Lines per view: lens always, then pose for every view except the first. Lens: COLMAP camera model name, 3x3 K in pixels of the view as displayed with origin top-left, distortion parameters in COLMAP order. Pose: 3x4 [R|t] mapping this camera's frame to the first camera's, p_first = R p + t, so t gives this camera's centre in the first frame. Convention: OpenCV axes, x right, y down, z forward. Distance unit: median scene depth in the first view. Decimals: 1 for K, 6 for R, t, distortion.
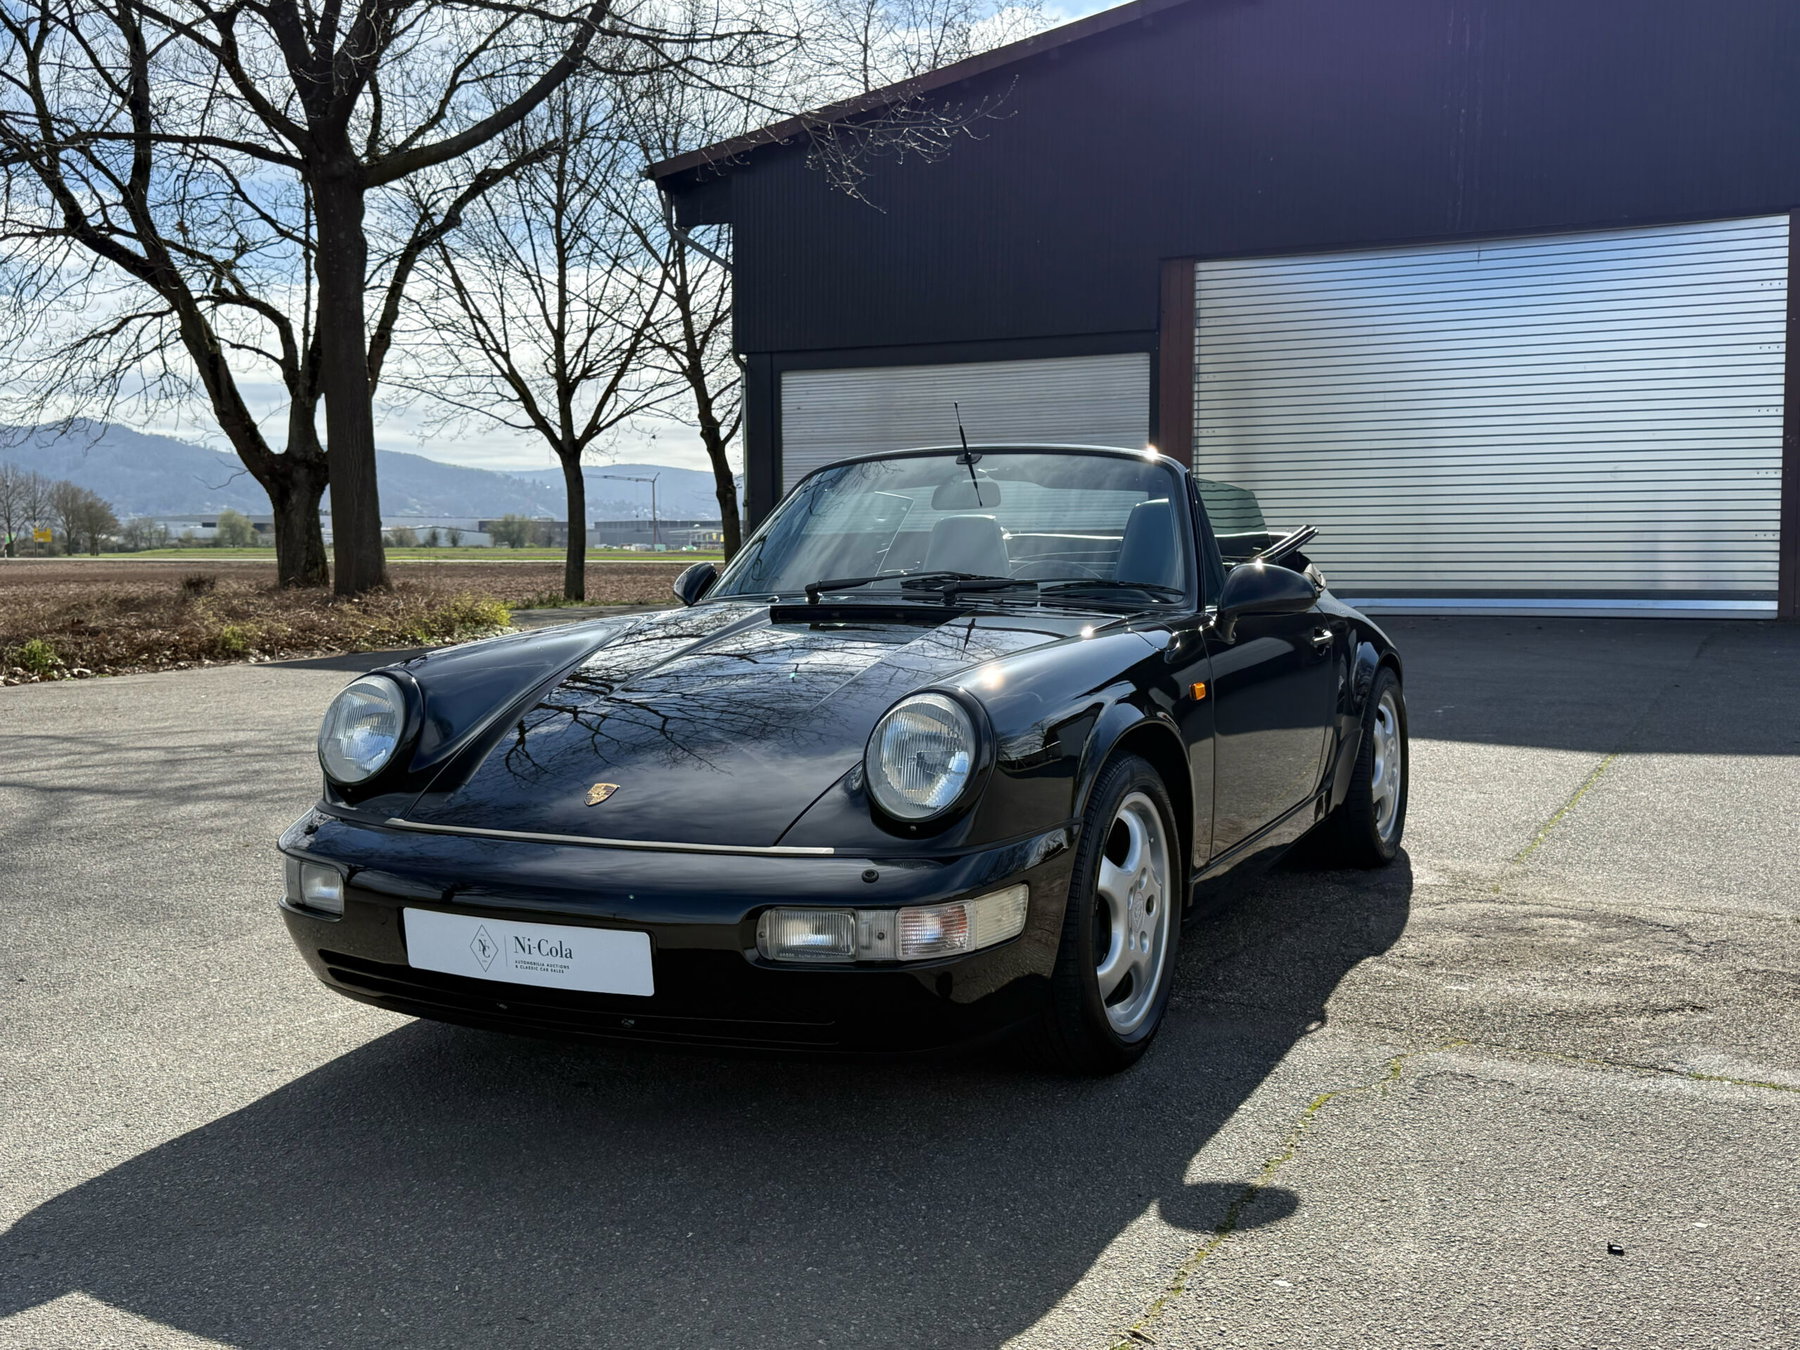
lens RADIAL K [[1769.7, 0, 901.5], [0, 1769.7, 689.5], [0, 0, 1]] dist [0.175805, -0.374995]
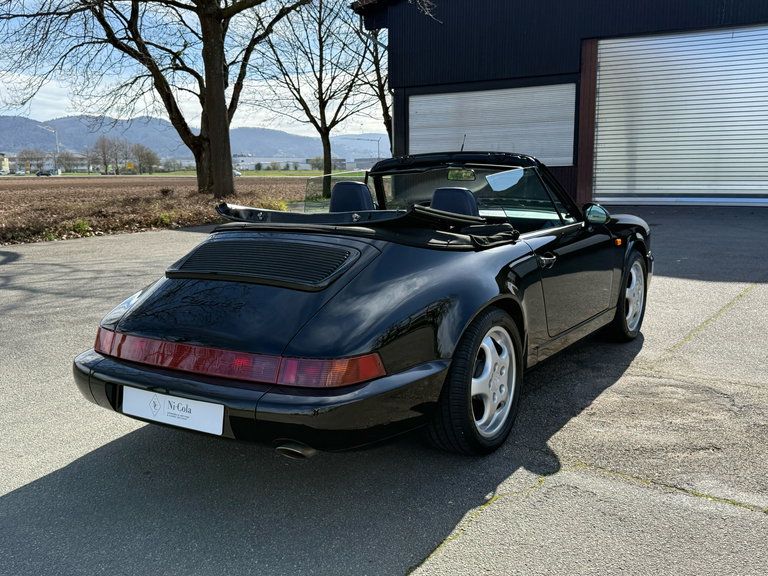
lens RADIAL K [[754.6, 0, 386.4], [0, 754.6, 295.9], [0, 0, 1]] dist [0.165504, -0.336815]
pose [[0.991645, 0.015767, -0.128032, 0.048790], [-0.004681, 0.996247, 0.086429, -0.015184], [0.128914, -0.085108, 0.987997, 0.036726]]
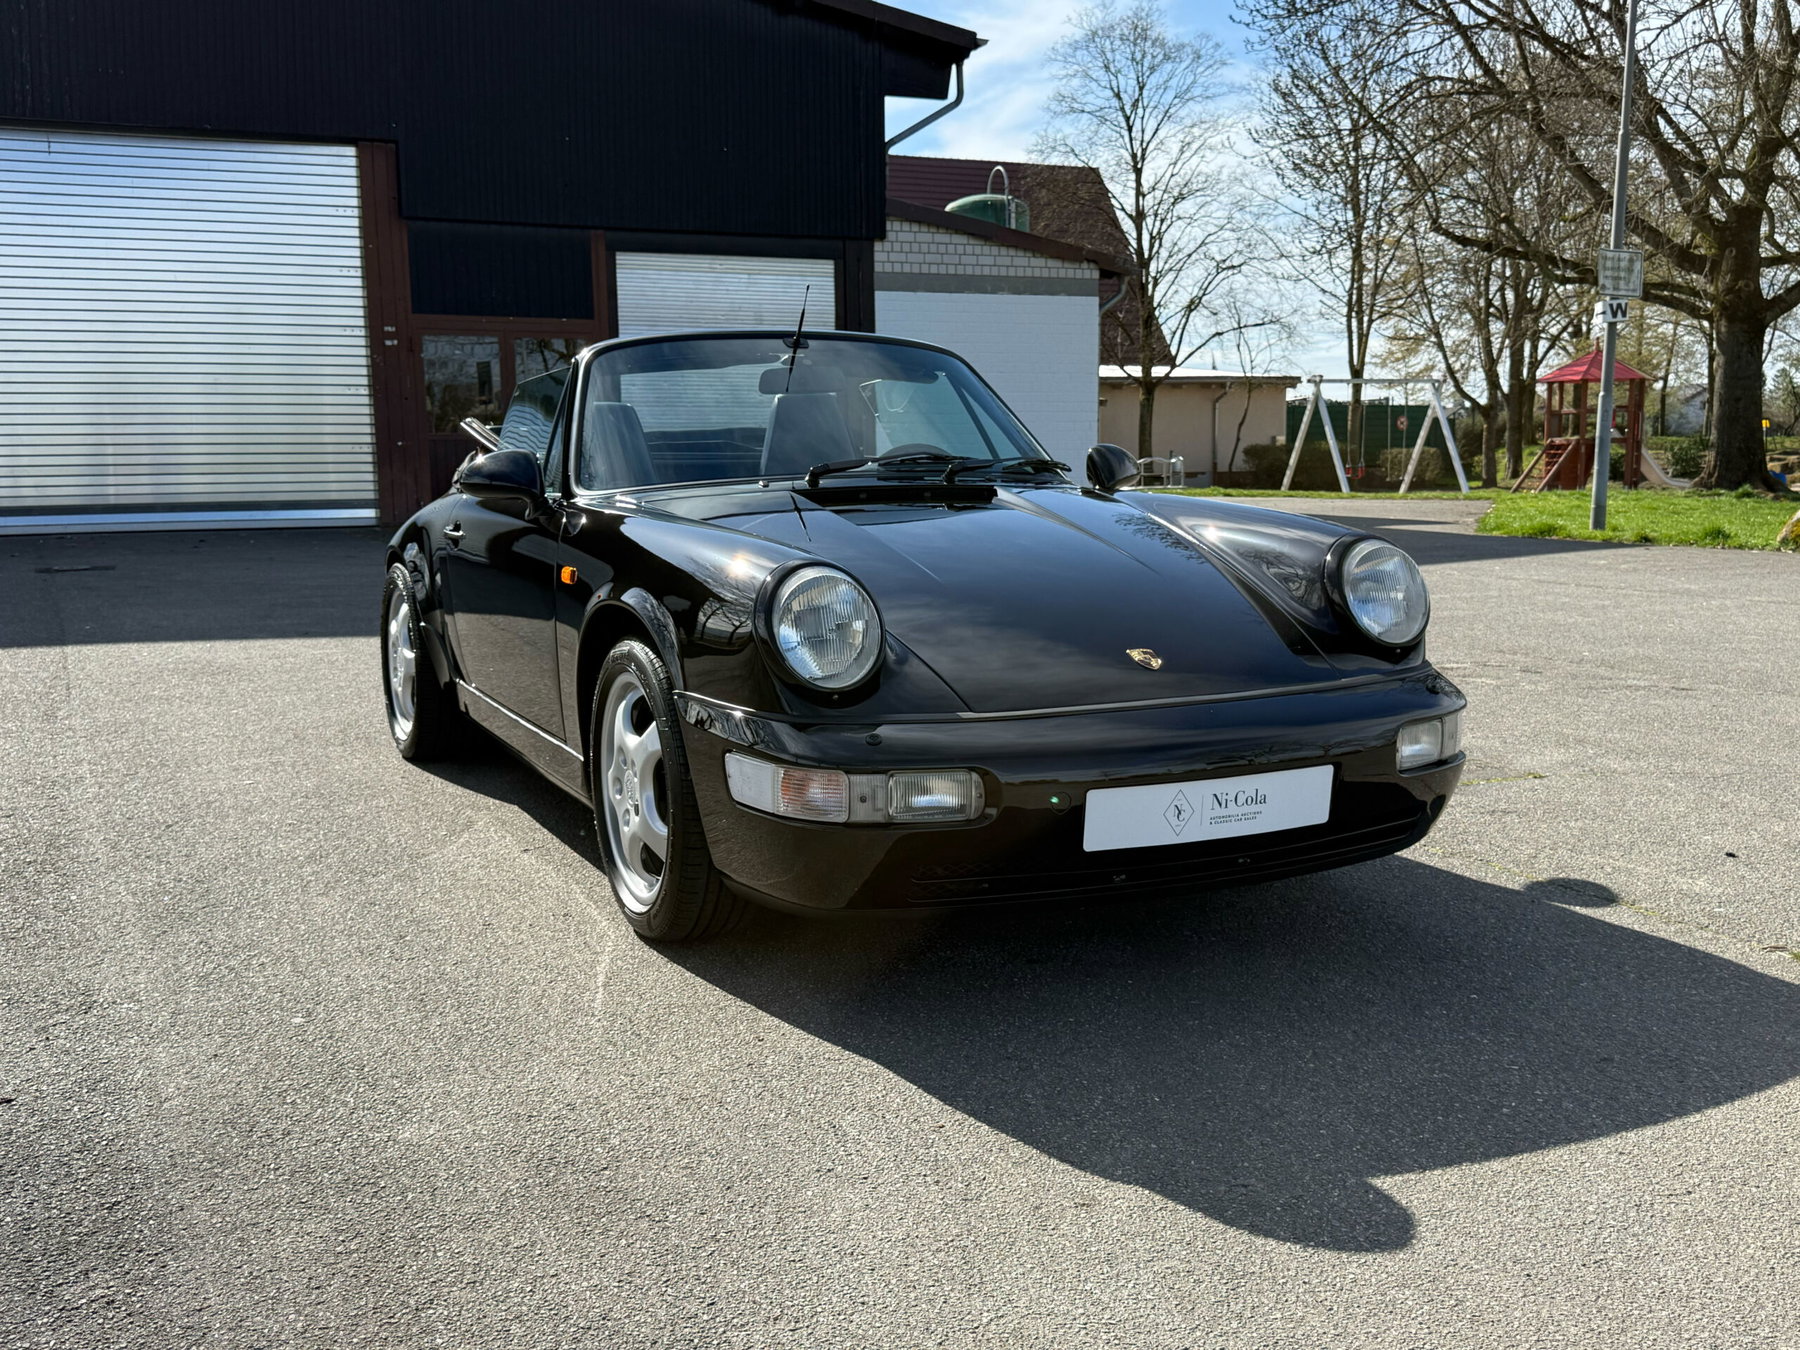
lens RADIAL K [[1769.7, 0, 901.5], [0, 1769.7, 689.5], [0, 0, 1]] dist [0.175805, -0.374995]
pose [[0.614620, -0.106411, 0.781613, -0.223654], [0.072409, 0.994287, 0.078426, -0.003040], [-0.785493, 0.008394, 0.618814, 0.100737]]
